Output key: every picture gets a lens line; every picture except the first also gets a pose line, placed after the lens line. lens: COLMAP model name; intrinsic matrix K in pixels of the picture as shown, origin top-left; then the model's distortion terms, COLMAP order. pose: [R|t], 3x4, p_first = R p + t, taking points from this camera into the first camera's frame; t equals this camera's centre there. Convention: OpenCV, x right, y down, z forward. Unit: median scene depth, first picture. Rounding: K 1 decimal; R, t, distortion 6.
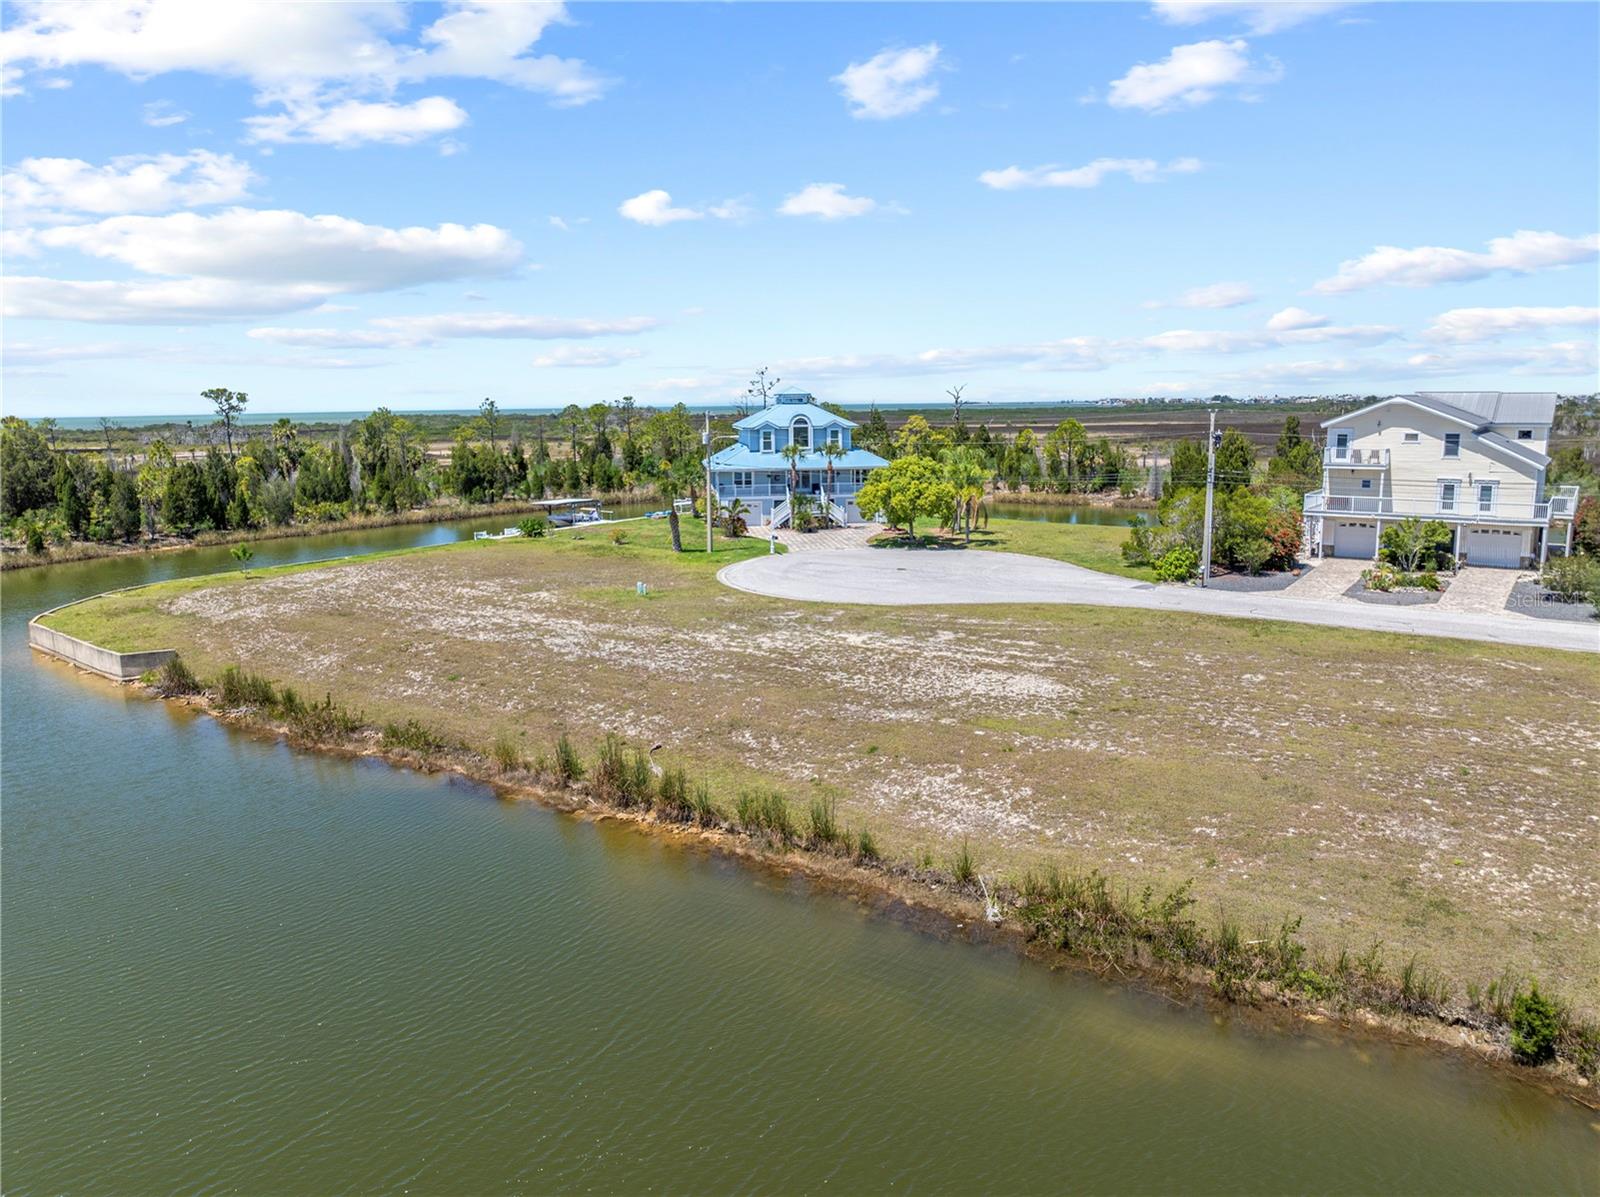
lens RADIAL K [[1114.0, 0, 798.6], [0, 1114.0, 601.3], [0, 0, 1]] dist [-0.040083, 0.009582]
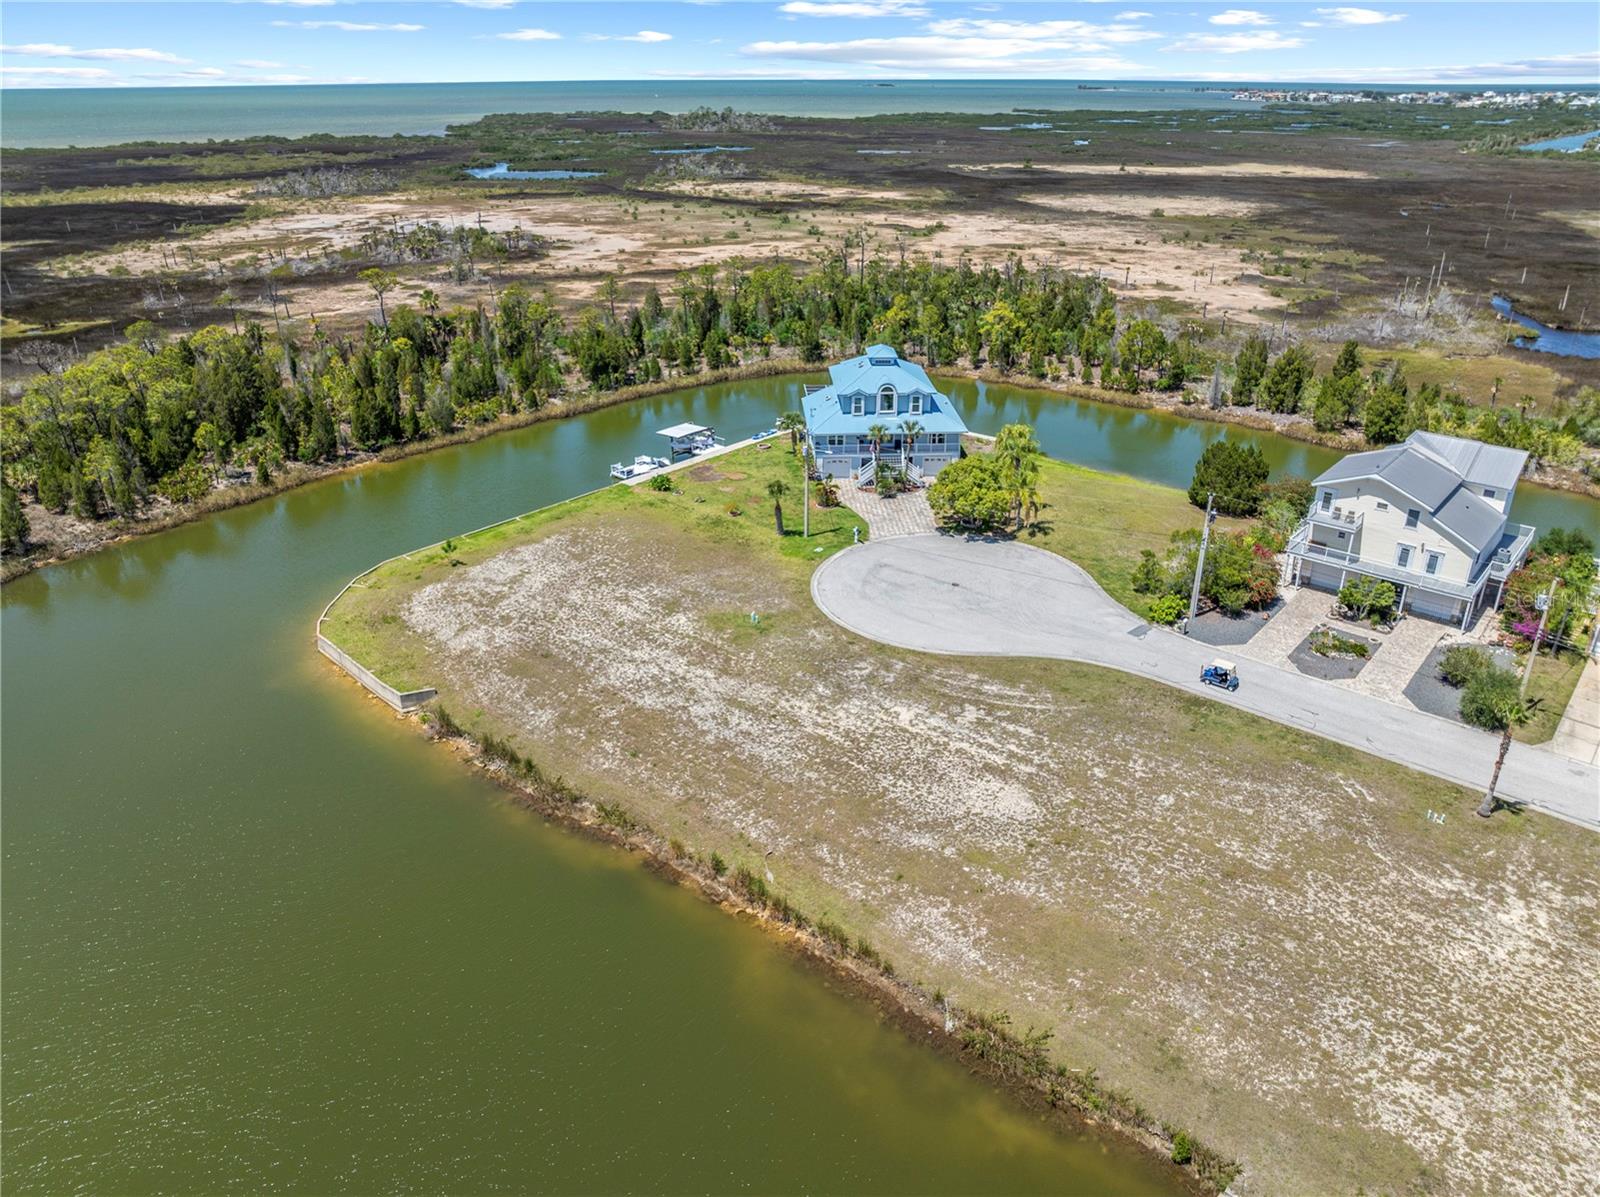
lens RADIAL K [[1114.0, 0, 800.5], [0, 1114.0, 594.9], [0, 0, 1]] dist [-0.040083, 0.009582]
pose [[0.996100, 0.045041, -0.075864, 0.013359], [-0.023748, 0.965014, 0.261119, -0.364410], [0.084970, -0.258299, 0.962321, -0.258076]]
